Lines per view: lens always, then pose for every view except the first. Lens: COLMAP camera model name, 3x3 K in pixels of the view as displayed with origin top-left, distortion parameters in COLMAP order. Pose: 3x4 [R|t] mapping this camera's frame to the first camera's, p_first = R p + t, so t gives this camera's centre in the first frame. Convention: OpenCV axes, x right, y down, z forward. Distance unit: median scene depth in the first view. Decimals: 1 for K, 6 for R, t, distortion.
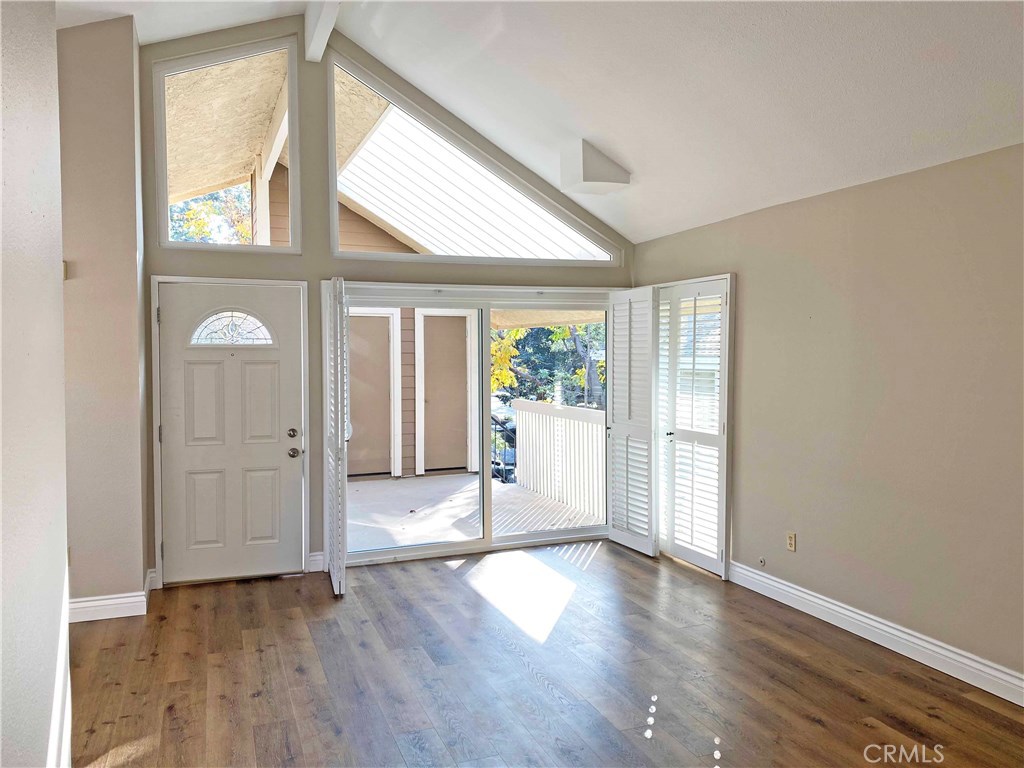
lens RADIAL K [[783.8, 0, 512.5], [0, 783.8, 380.3], [0, 0, 1]] dist [0.015683, -0.017259]
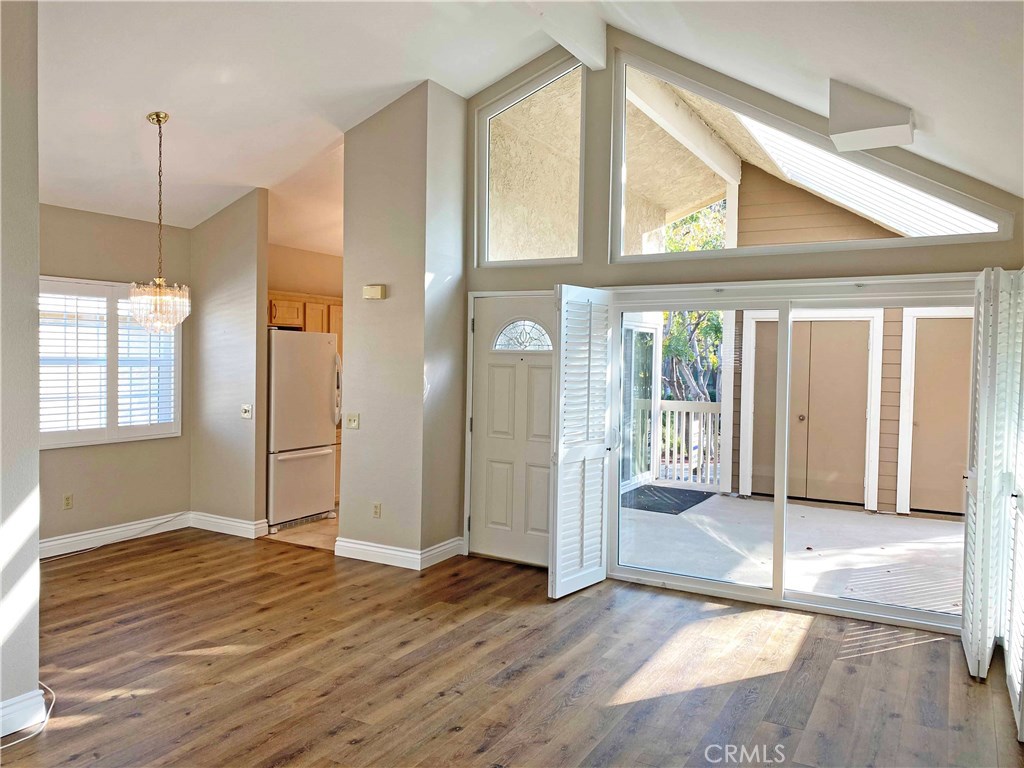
lens RADIAL K [[783.8, 0, 515.3], [0, 783.8, 384.5], [0, 0, 1]] dist [0.015683, -0.017259]
pose [[0.632234, 0.043439, -0.773559, 0.505054], [-0.047605, 0.998719, 0.017175, -0.016505], [0.773314, 0.025966, 0.633492, 0.310314]]
